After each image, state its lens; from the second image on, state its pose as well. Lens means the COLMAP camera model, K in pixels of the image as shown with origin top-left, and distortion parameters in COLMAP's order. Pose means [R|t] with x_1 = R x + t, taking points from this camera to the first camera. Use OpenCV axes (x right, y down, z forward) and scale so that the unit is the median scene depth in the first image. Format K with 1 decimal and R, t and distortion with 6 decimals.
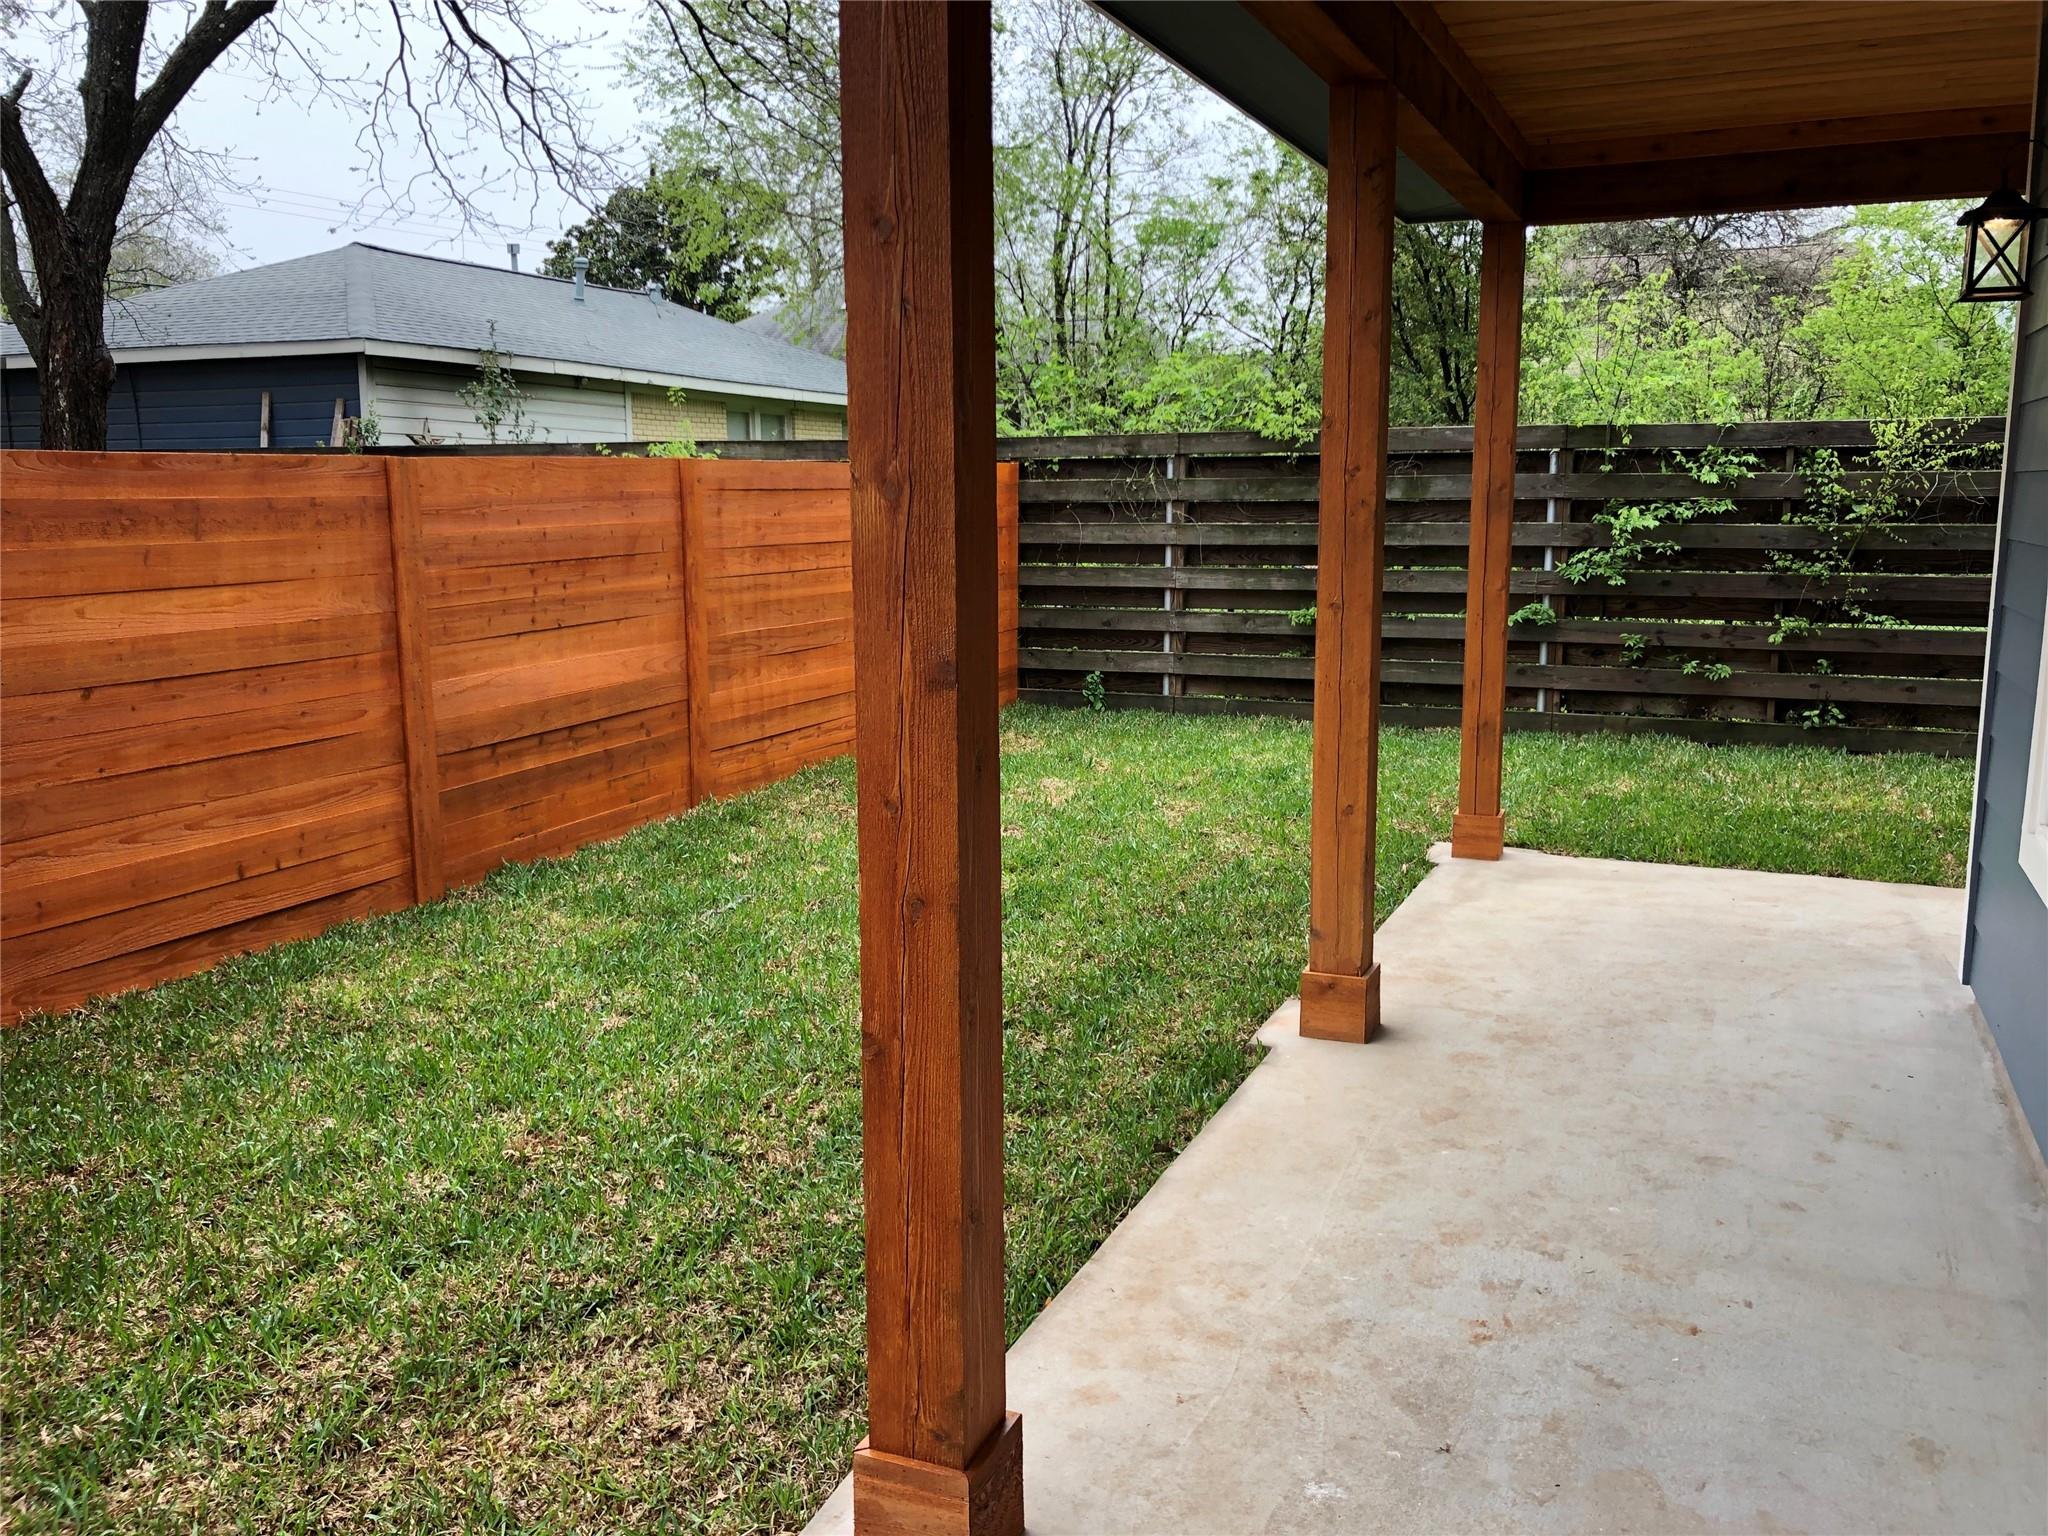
lens RADIAL K [[1658.8, 0, 1024.0], [0, 1658.8, 768.0], [0, 0, 1]] dist [0.001359, -0.008501]
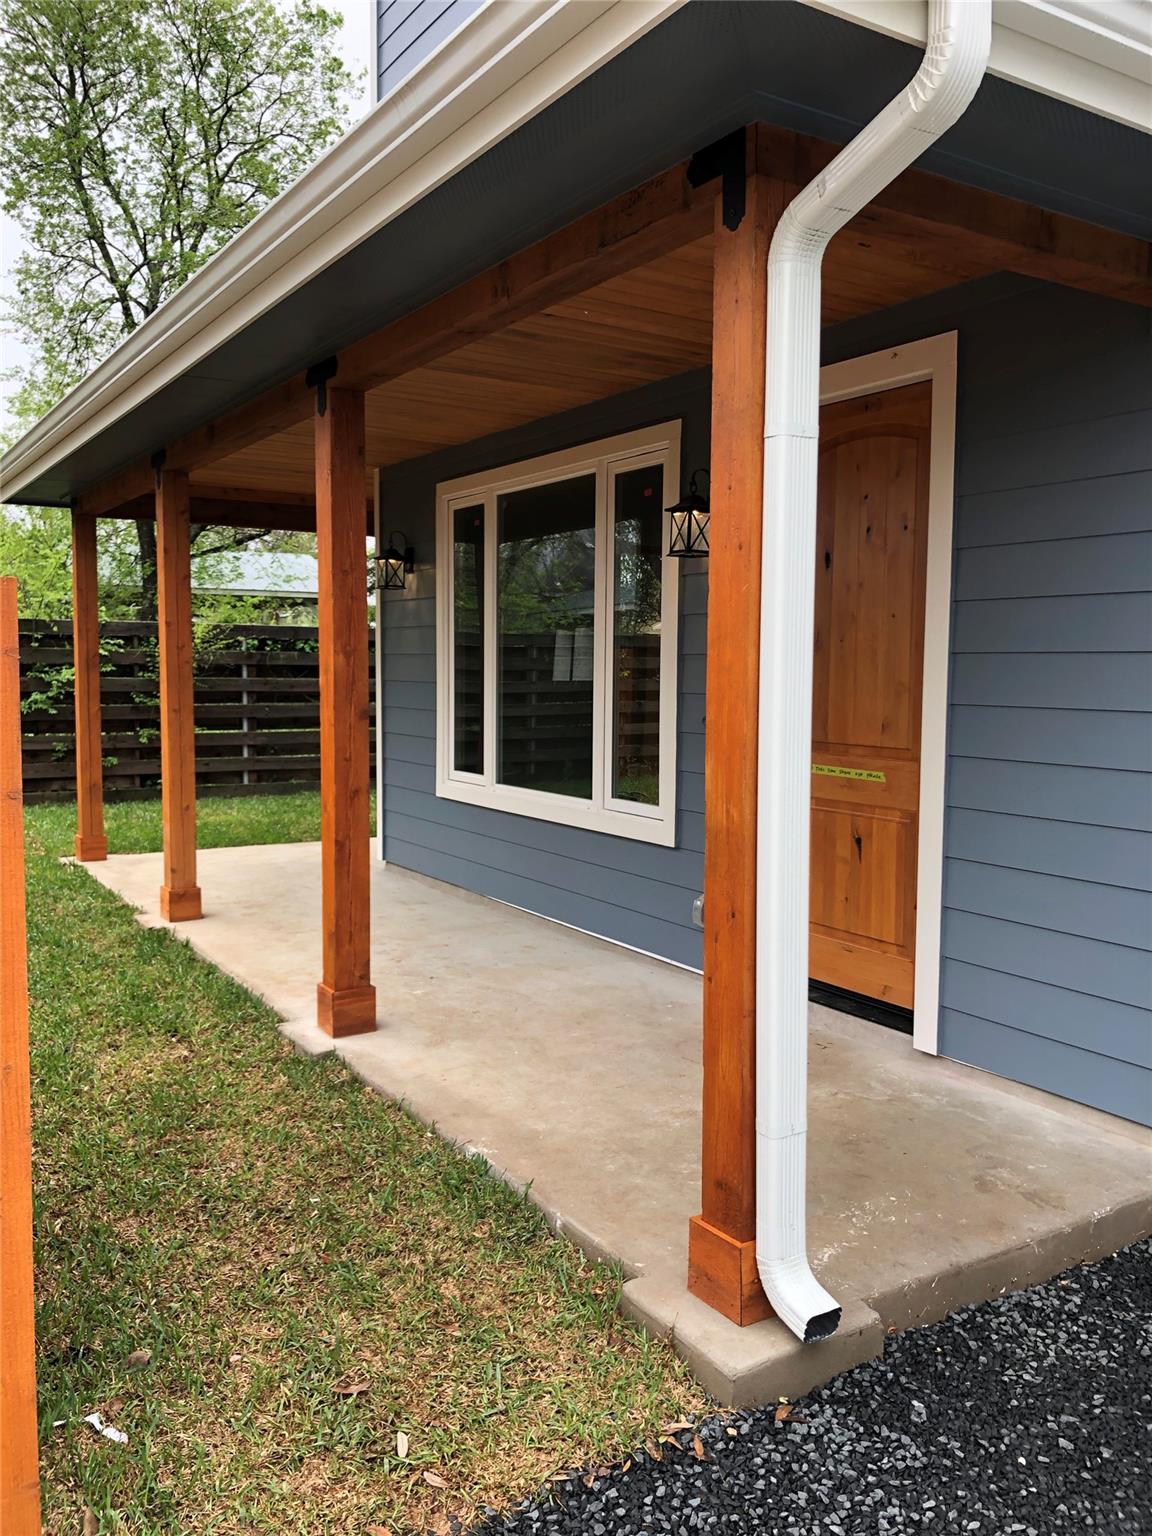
lens RADIAL K [[1244.1, 0, 576.0], [0, 1244.1, 768.0], [0, 0, 1]] dist [0.001359, -0.008501]
pose [[0.559045, -0.061038, 0.826888, -0.600623], [0.126086, 0.991946, -0.012022, 0.040626], [-0.819495, 0.110980, 0.562238, -0.214629]]
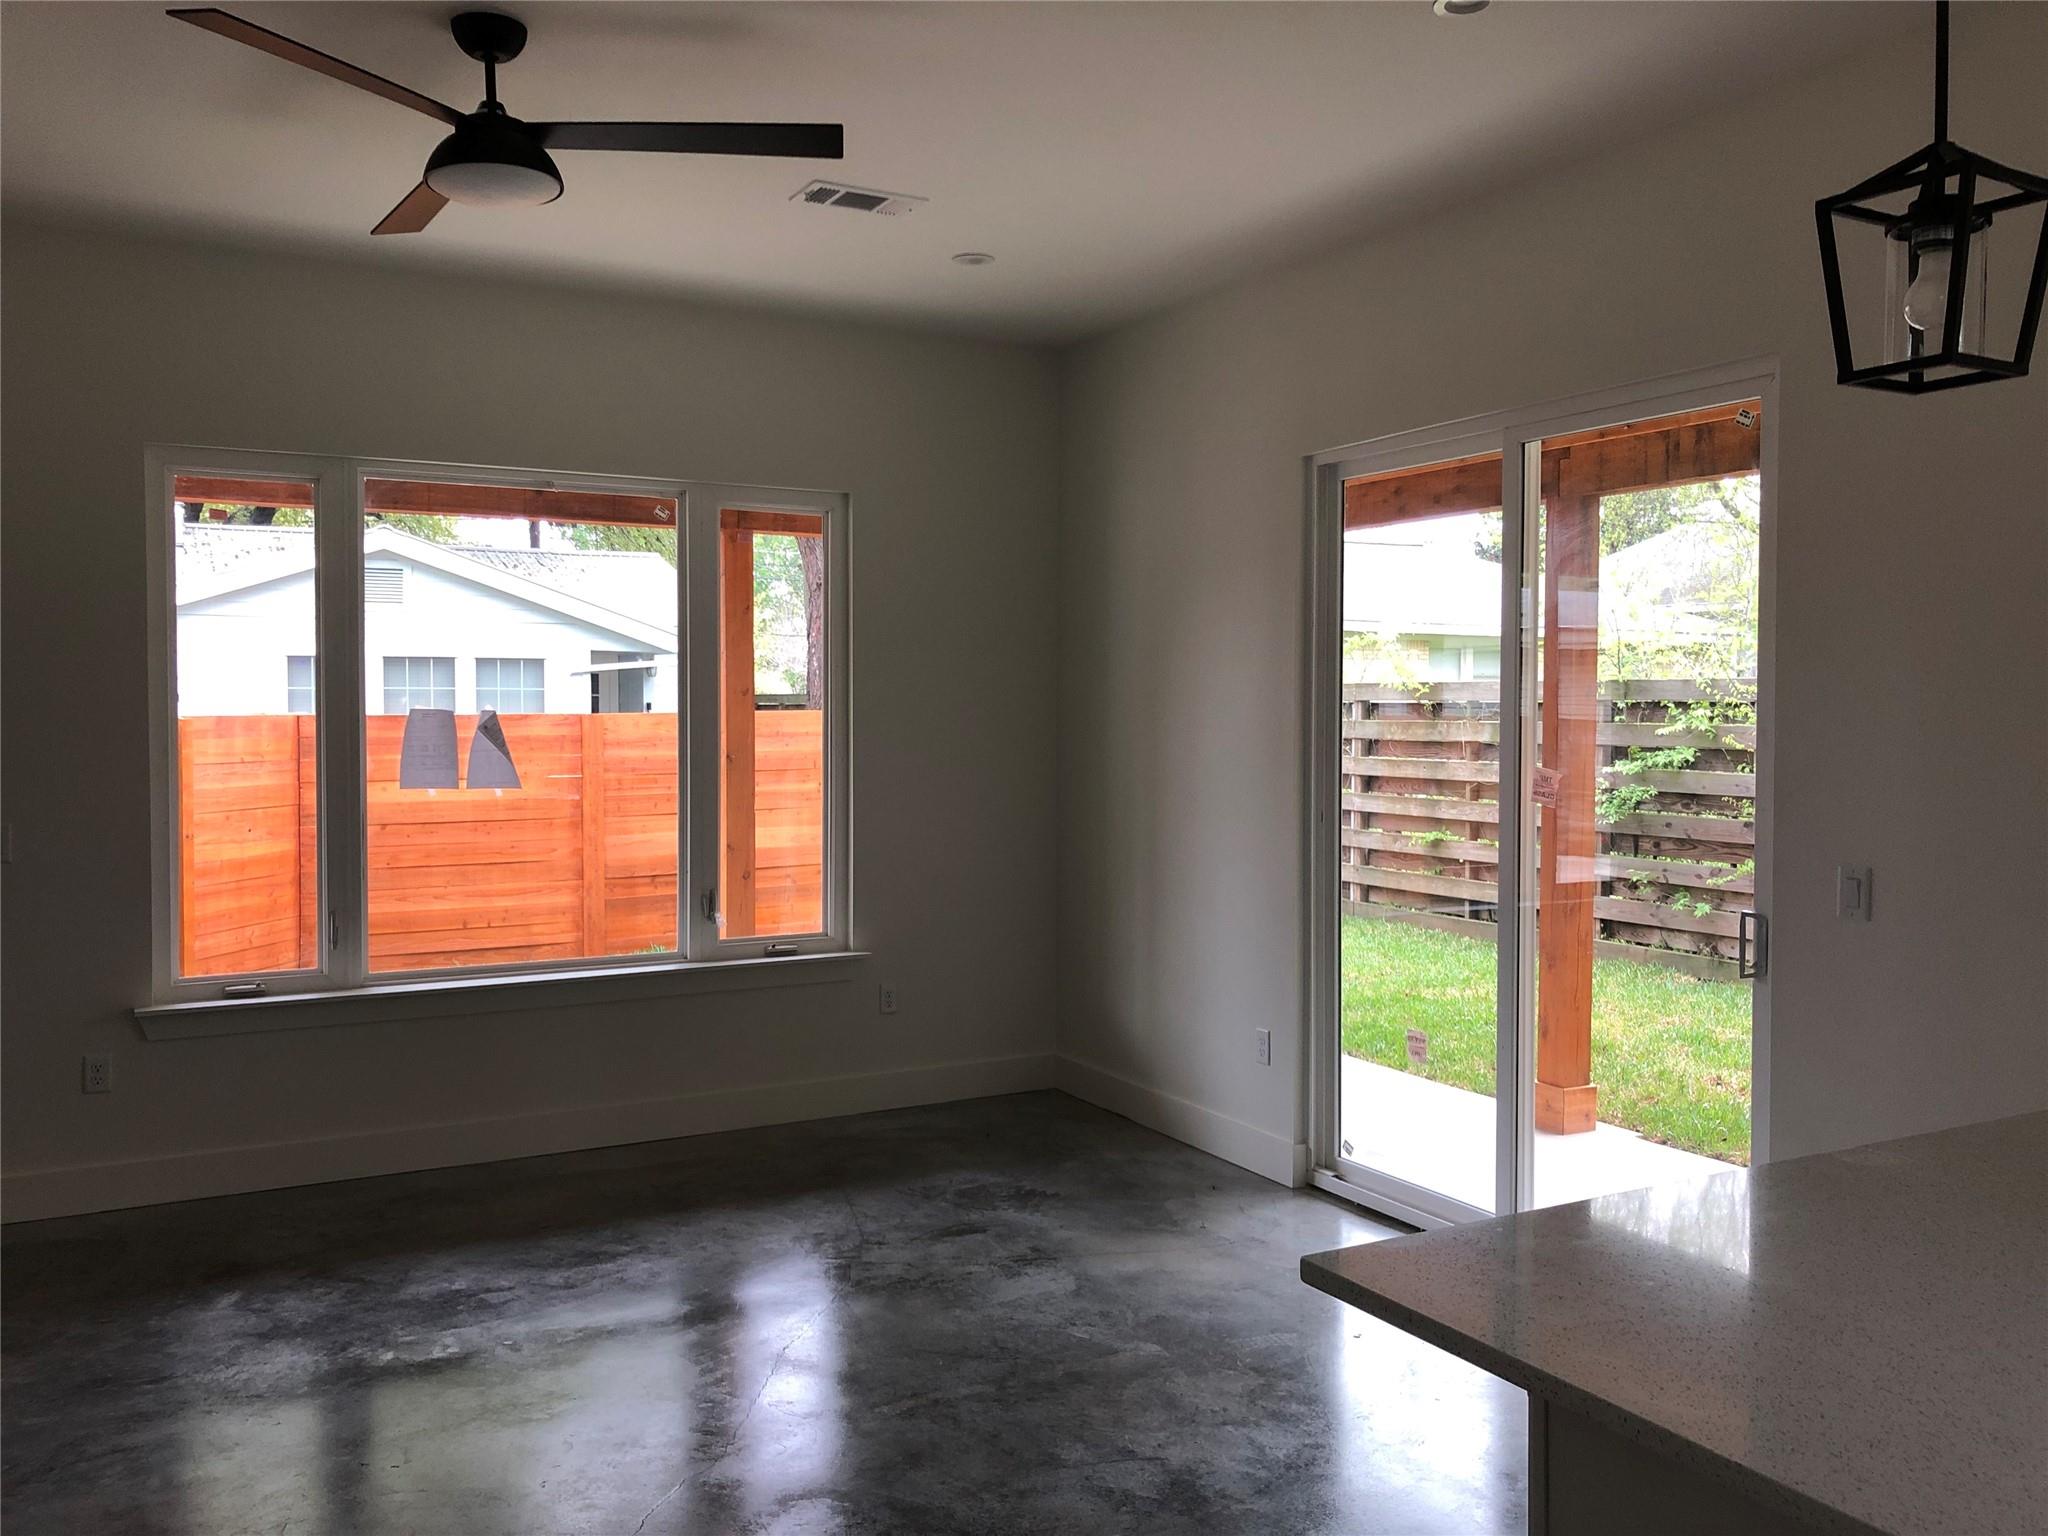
lens RADIAL K [[1658.8, 0, 1024.0], [0, 1658.8, 768.0], [0, 0, 1]] dist [0.001359, -0.008501]
pose [[0.785233, 0.027973, -0.618569, 1.114477], [-0.105242, 0.990473, -0.088807, -0.013973], [0.610192, 0.134834, 0.780696, -0.136370]]
